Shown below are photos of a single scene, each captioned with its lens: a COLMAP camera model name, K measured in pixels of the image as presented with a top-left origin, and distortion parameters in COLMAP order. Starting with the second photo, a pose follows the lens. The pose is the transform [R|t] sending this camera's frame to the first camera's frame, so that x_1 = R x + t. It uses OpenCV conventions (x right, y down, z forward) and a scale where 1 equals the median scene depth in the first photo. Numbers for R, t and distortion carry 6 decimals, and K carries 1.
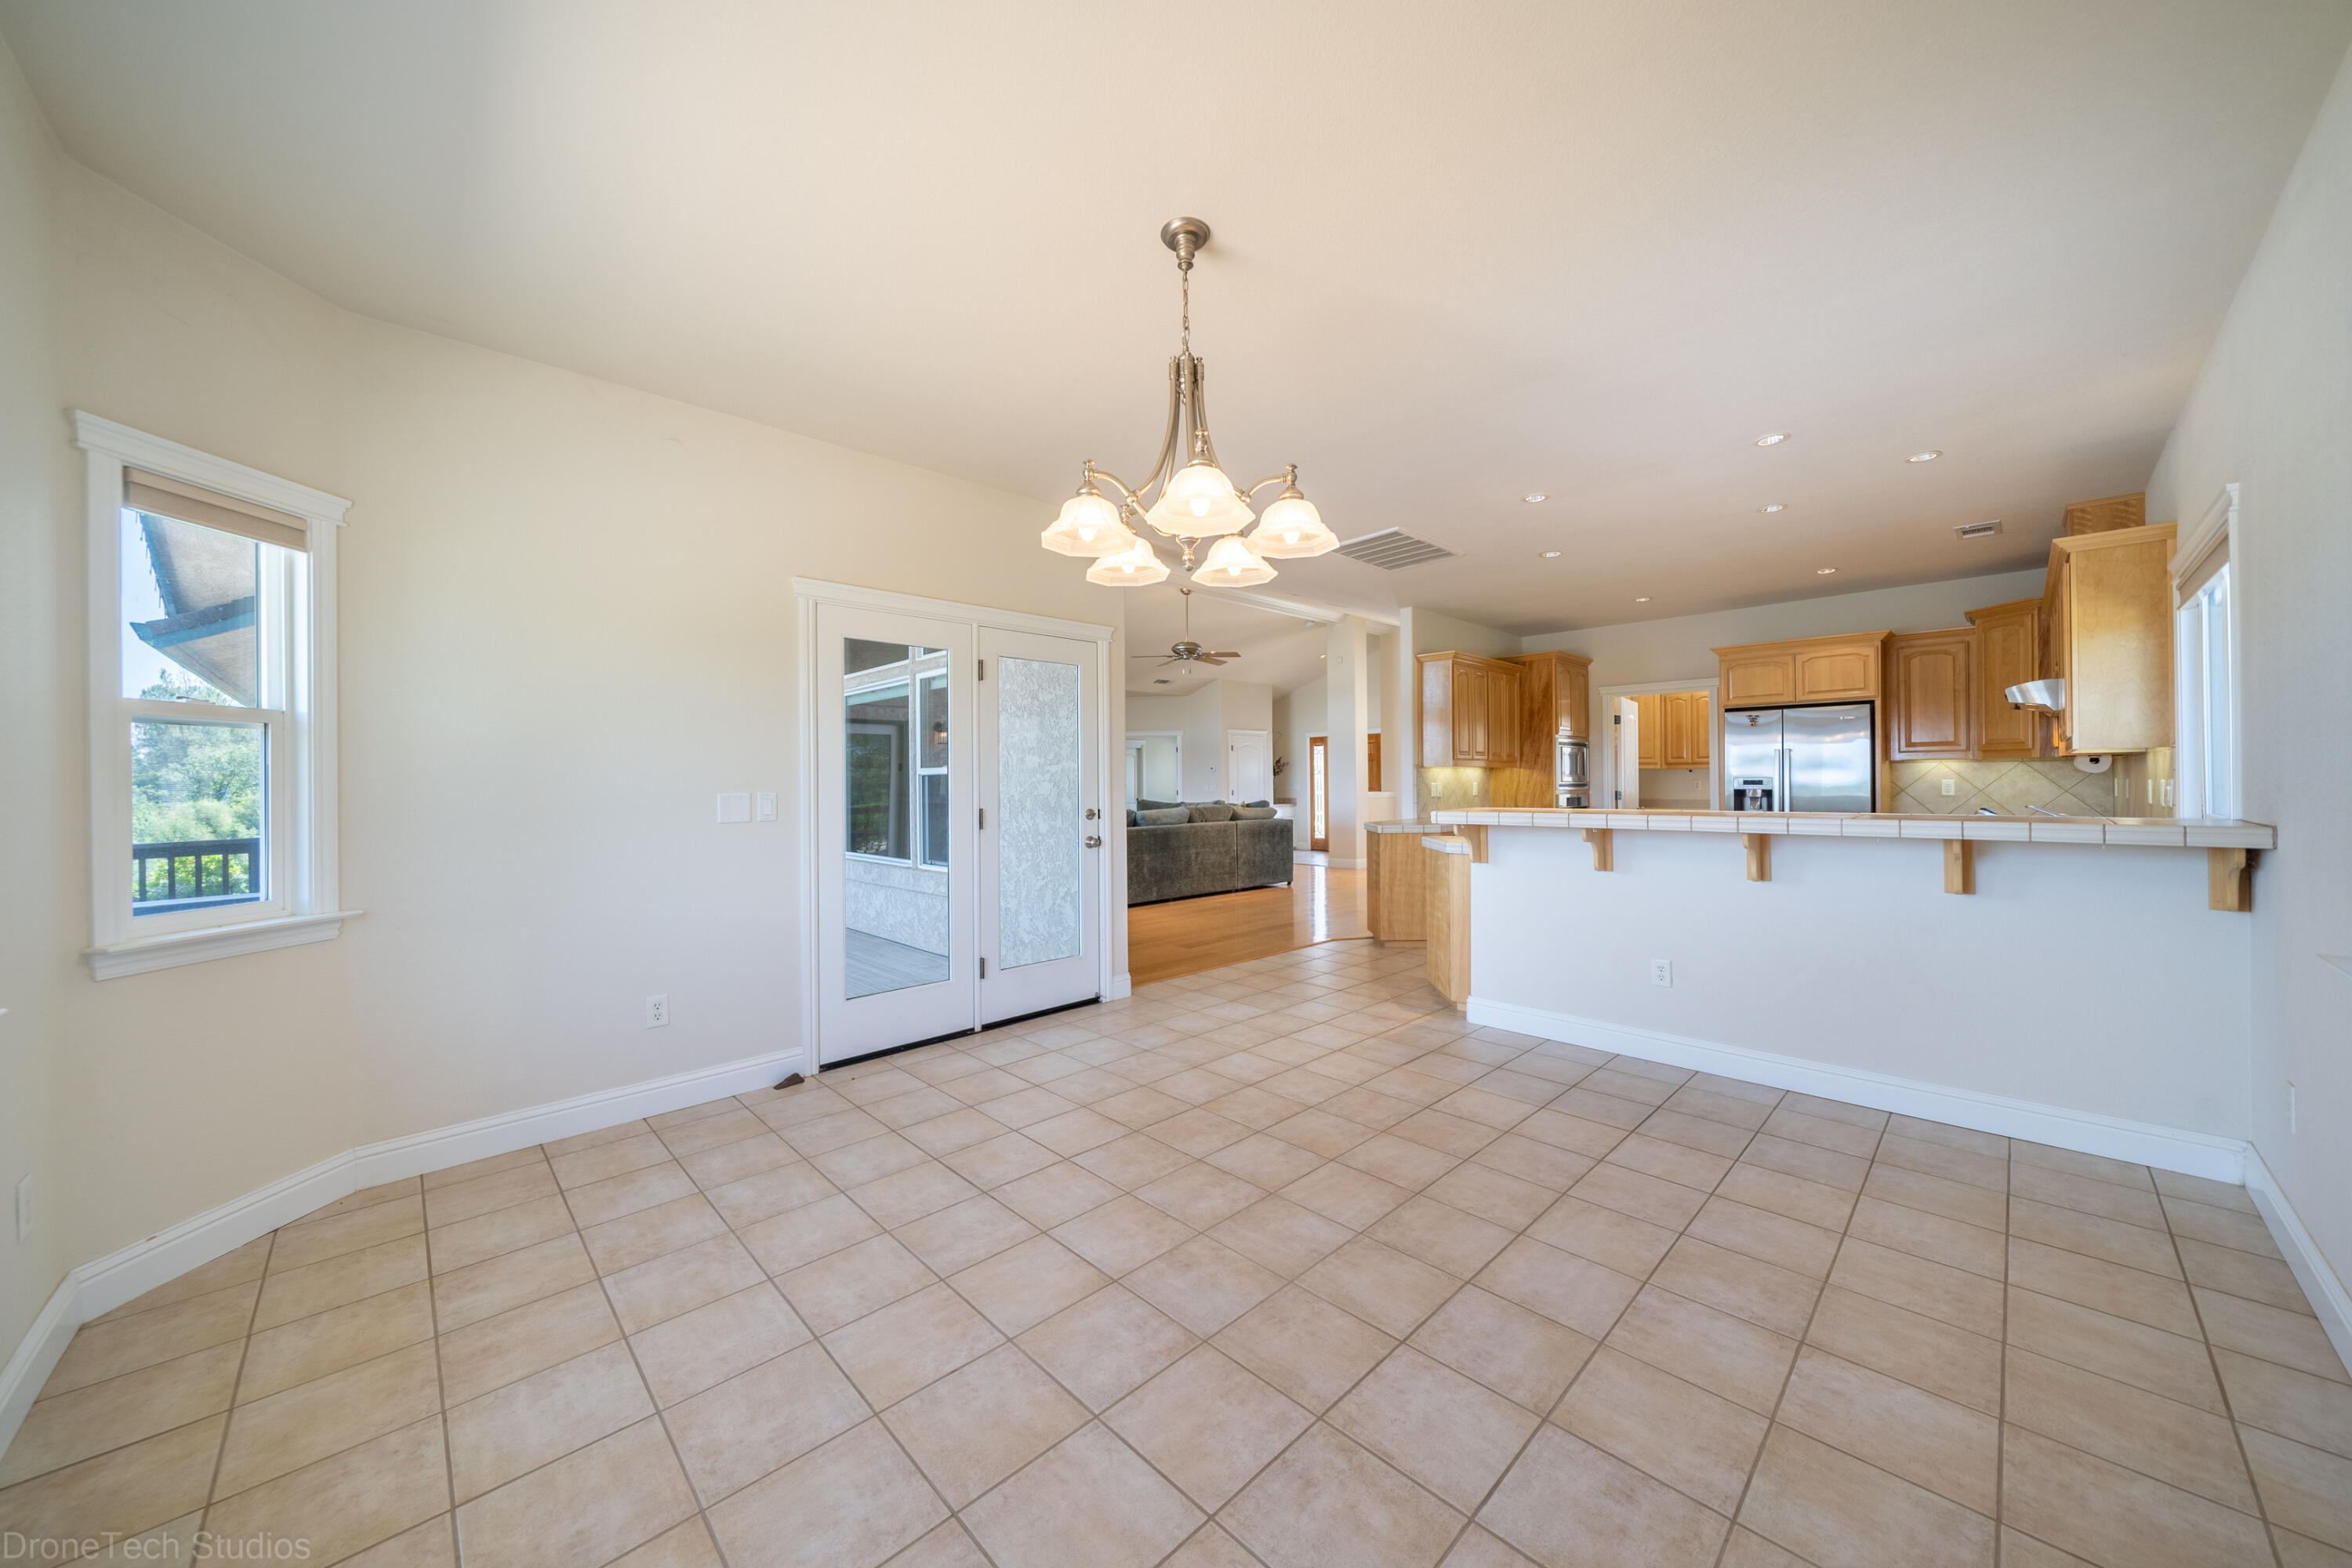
lens RADIAL K [[814.6, 0, 1164.3], [0, 814.6, 773.0], [0, 0, 1]] dist [0.008239, 0.000180]
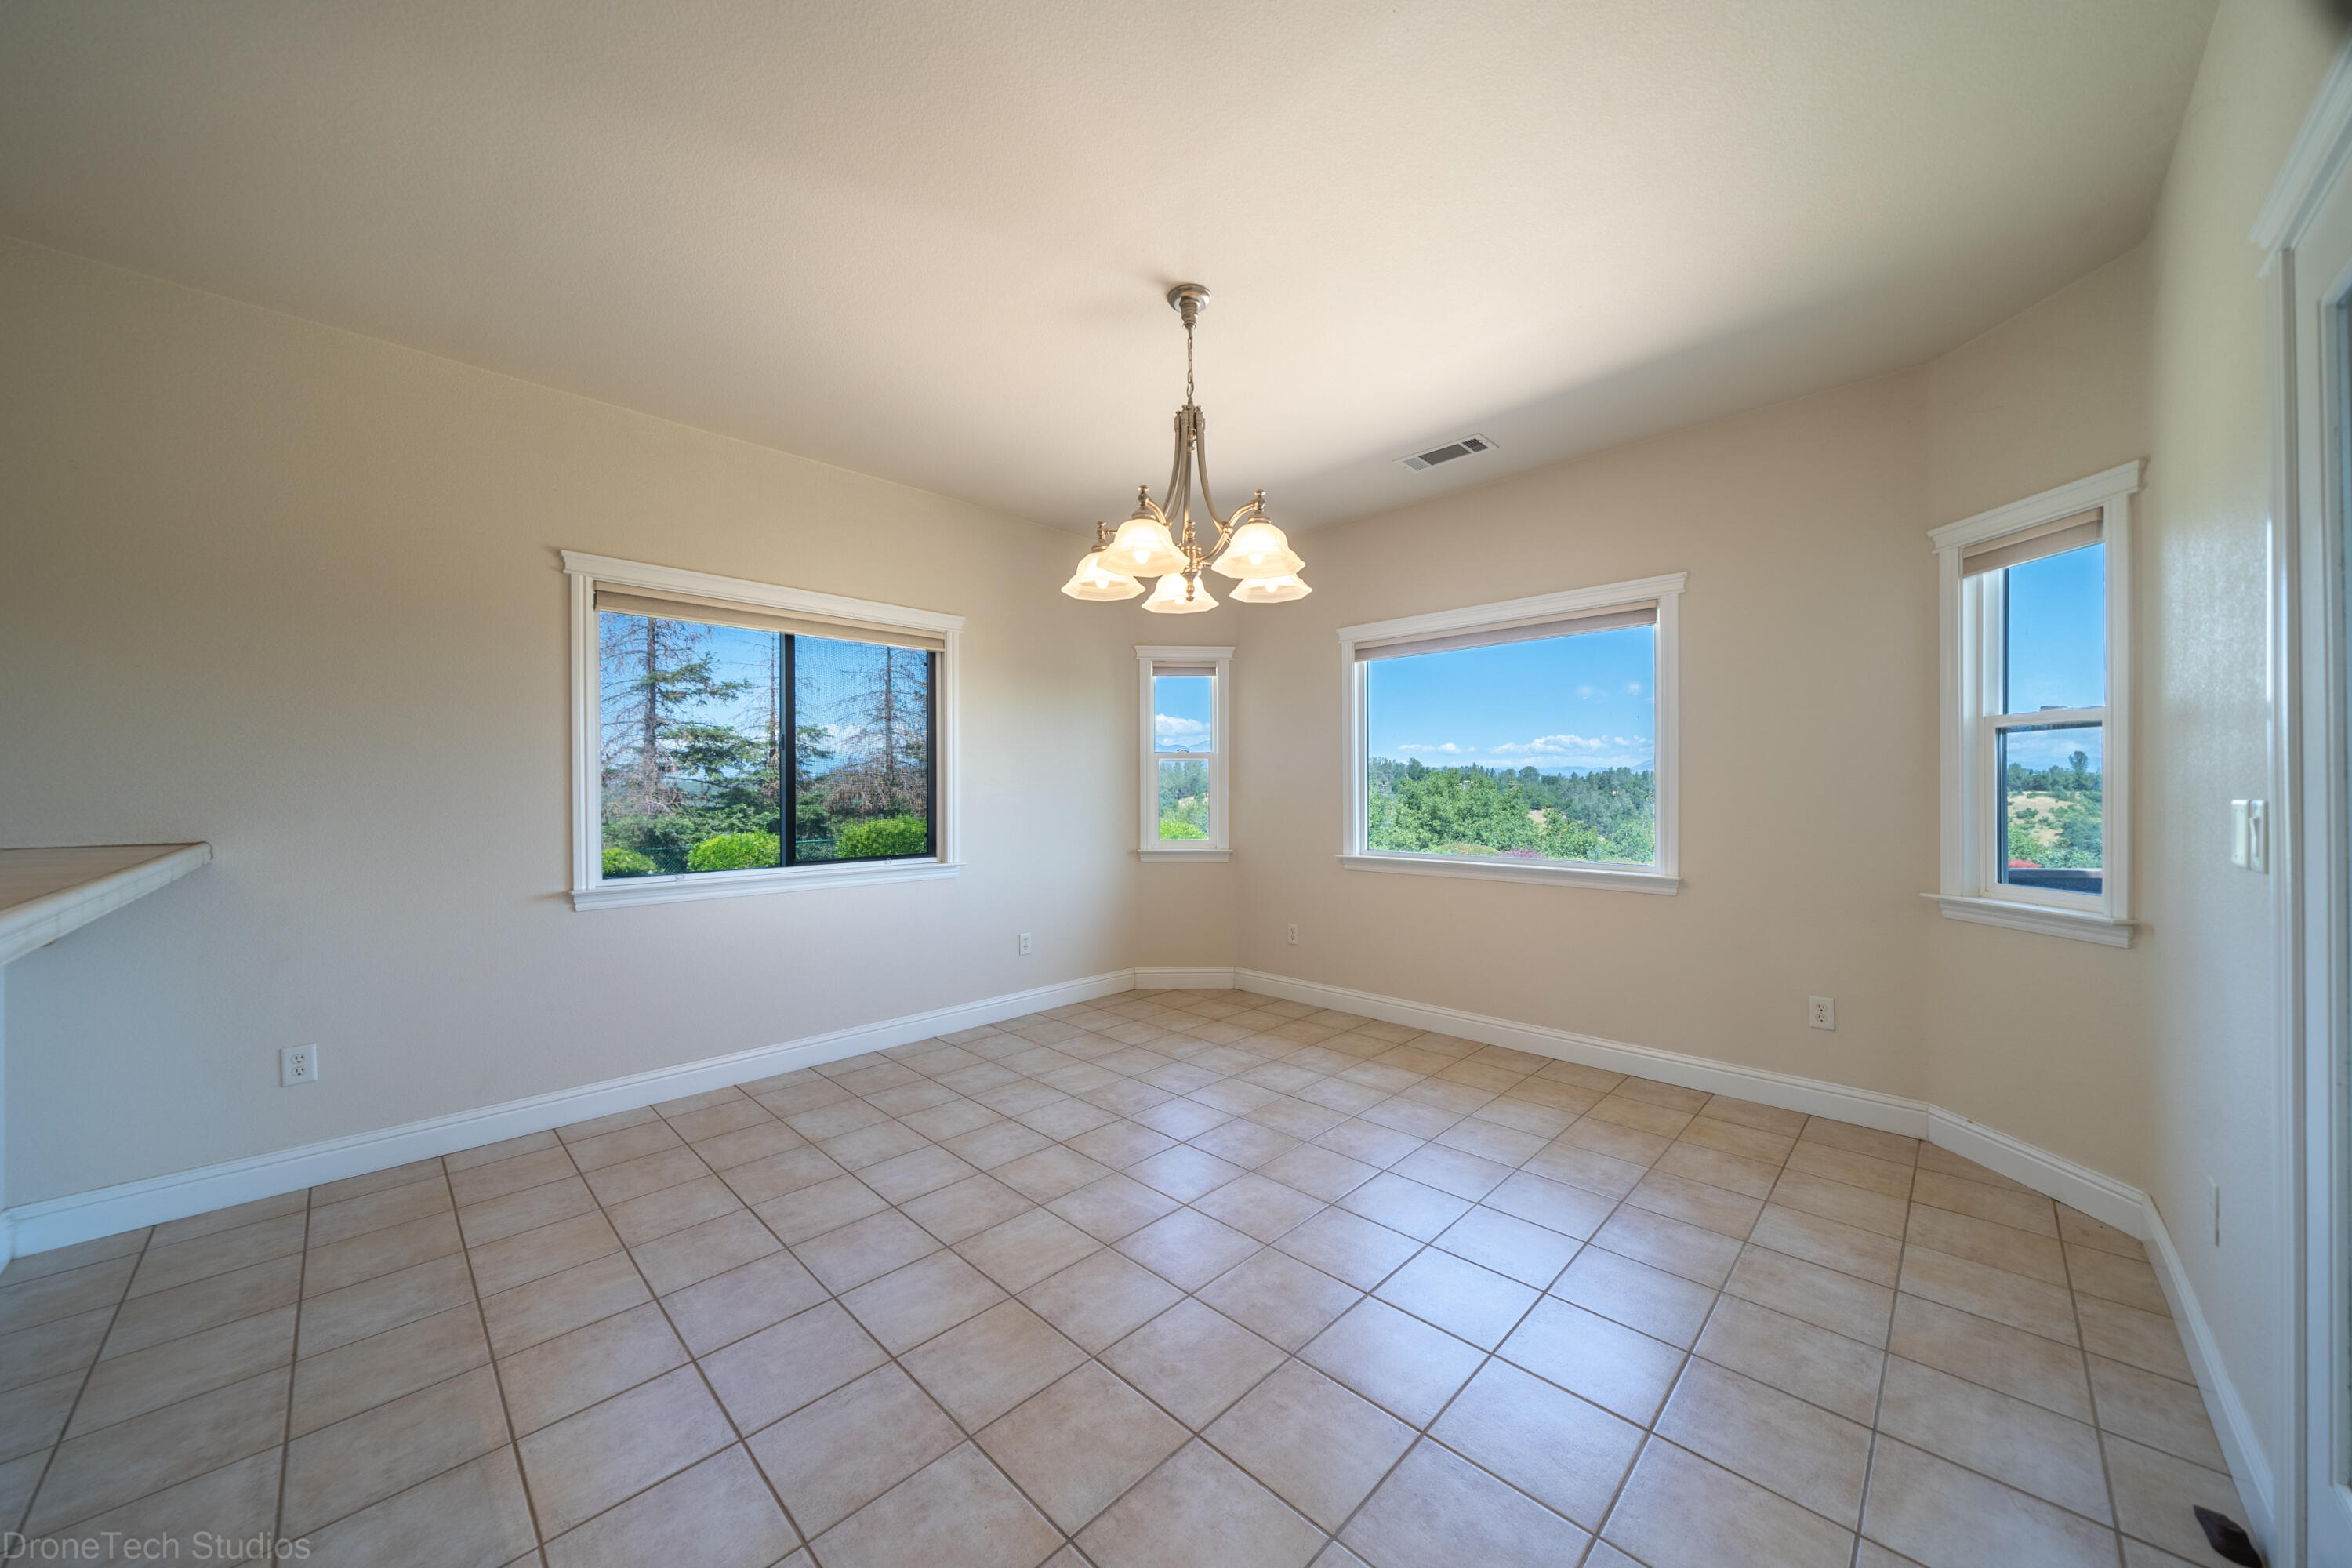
lens RADIAL K [[814.6, 0, 1174.6], [0, 814.6, 790.5], [0, 0, 1]] dist [0.008239, 0.000180]
pose [[-0.999217, 0.011368, -0.037886, 0.093668], [0.011877, 0.999842, -0.013232, 0.026222], [0.037729, -0.013672, -0.999194, 2.047642]]
